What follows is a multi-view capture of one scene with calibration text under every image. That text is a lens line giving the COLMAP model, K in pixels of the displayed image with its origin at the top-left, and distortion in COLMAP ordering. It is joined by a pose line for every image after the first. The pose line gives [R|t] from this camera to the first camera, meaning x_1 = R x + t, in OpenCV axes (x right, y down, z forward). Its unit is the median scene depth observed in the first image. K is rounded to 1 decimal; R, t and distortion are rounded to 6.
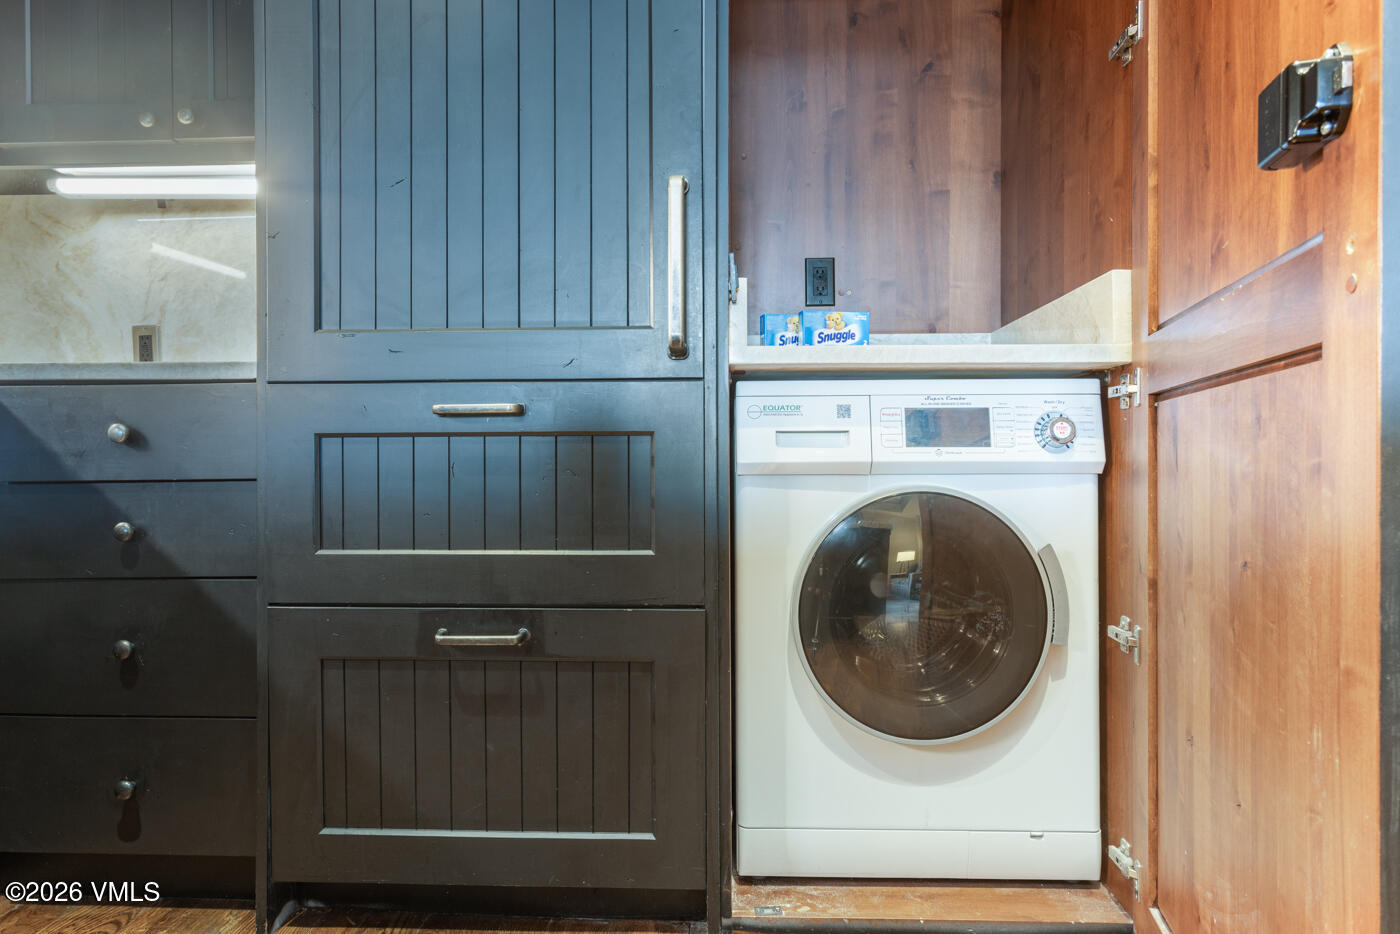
lens RADIAL K [[798.2, 0, 700.0], [0, 798.2, 467.0], [0, 0, 1]] dist [0.001025, 0.000365]
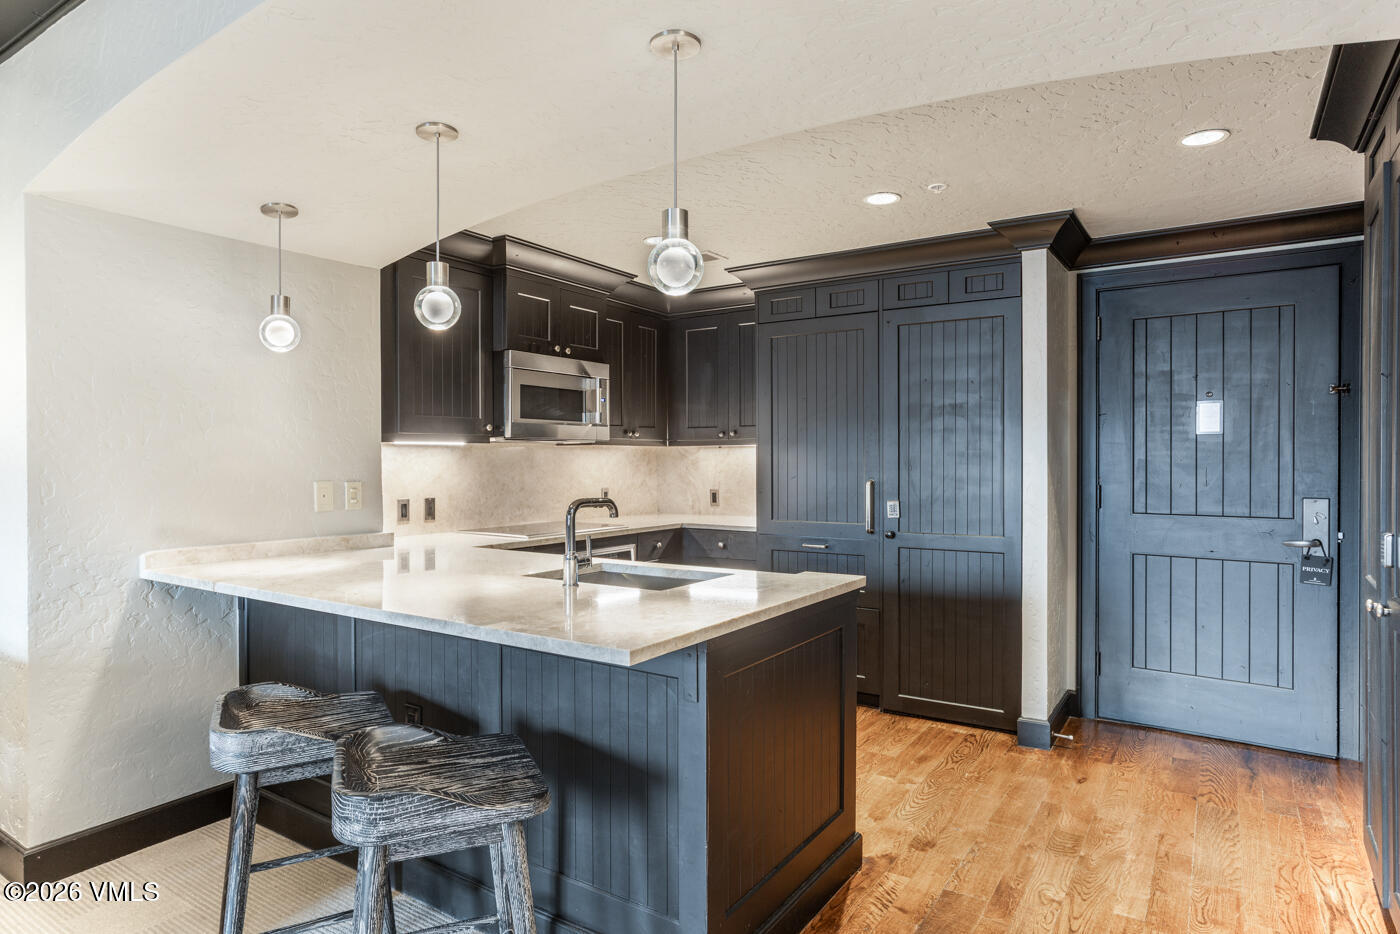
lens RADIAL K [[798.2, 0, 700.0], [0, 798.2, 467.0], [0, 0, 1]] dist [0.001025, 0.000365]
pose [[0.862615, 0.005687, -0.505829, 0.985456], [-0.003669, 0.999981, 0.004986, -0.408608], [0.505847, -0.002445, 0.862619, -2.113038]]
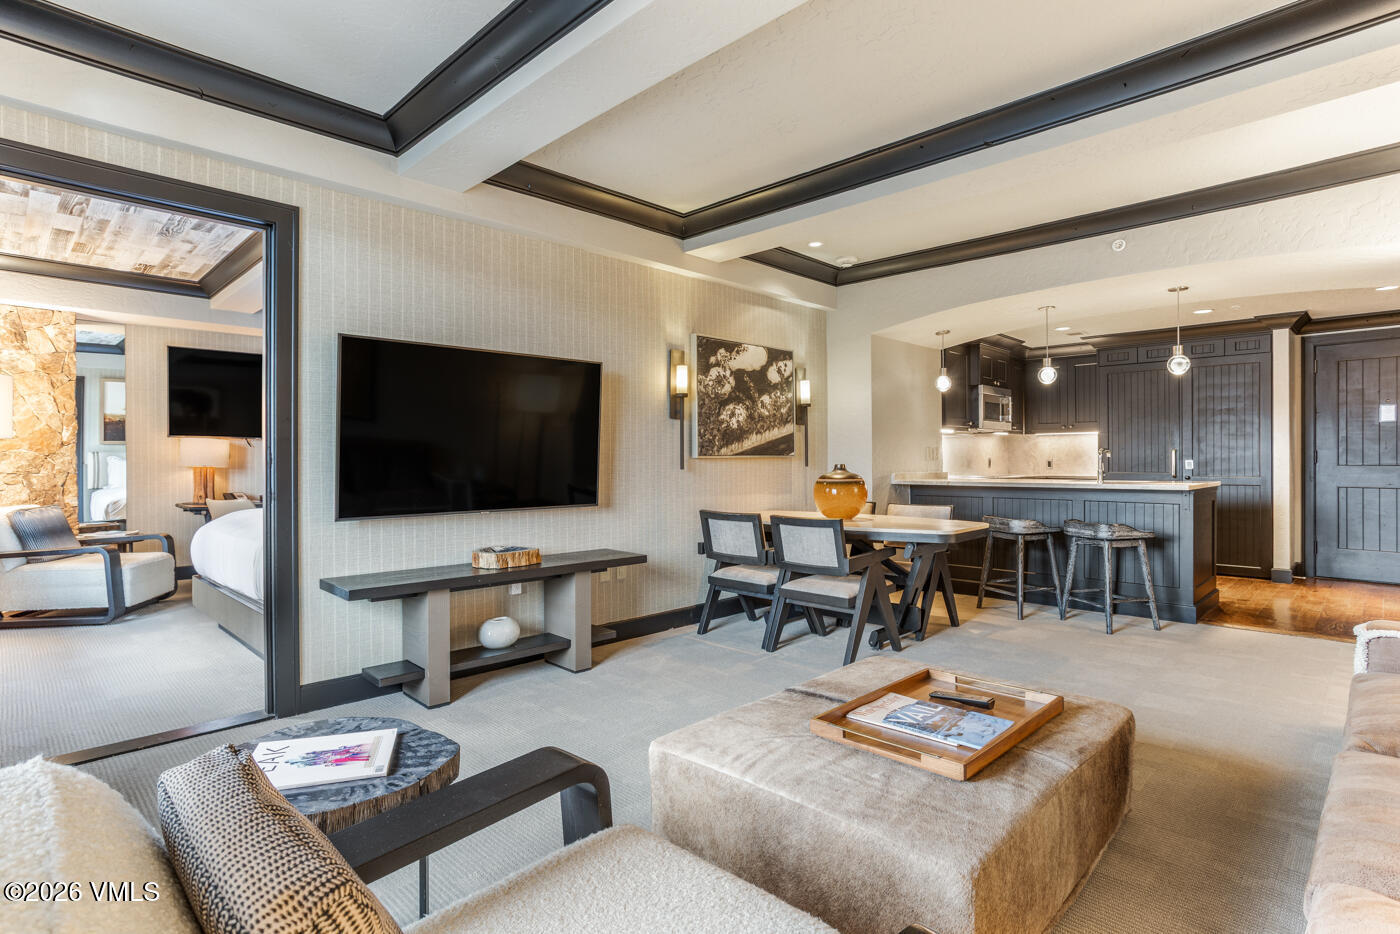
lens RADIAL K [[706.4, 0, 702.8], [0, 706.4, 461.4], [0, 0, 1]] dist [-0.039098, 0.032220]
pose [[0.748132, 0.001607, -0.663548, 0.794971], [-0.001552, 0.999999, 0.000672, -0.251445], [0.663549, 0.000528, 0.748133, -5.262685]]
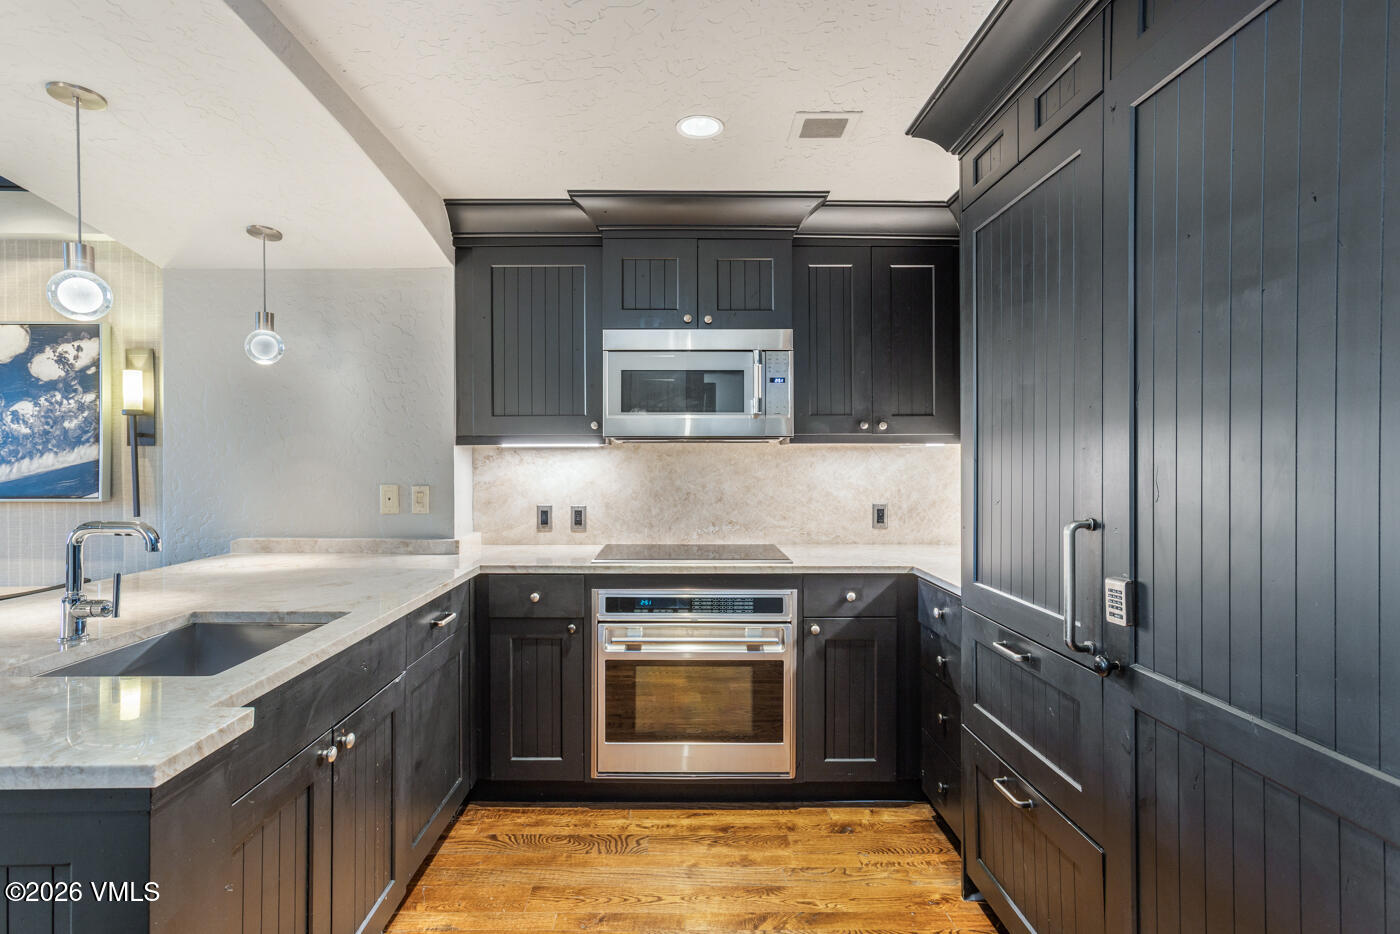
lens RADIAL K [[770.0, 0, 695.0], [0, 770.0, 465.7], [0, 0, 1]] dist [-0.068776, 0.054328]
pose [[0.067513, 0.005710, -0.997702, 1.228782], [-0.004105, 0.999977, 0.005445, -0.425131], [0.997710, 0.003728, 0.067535, 0.240777]]
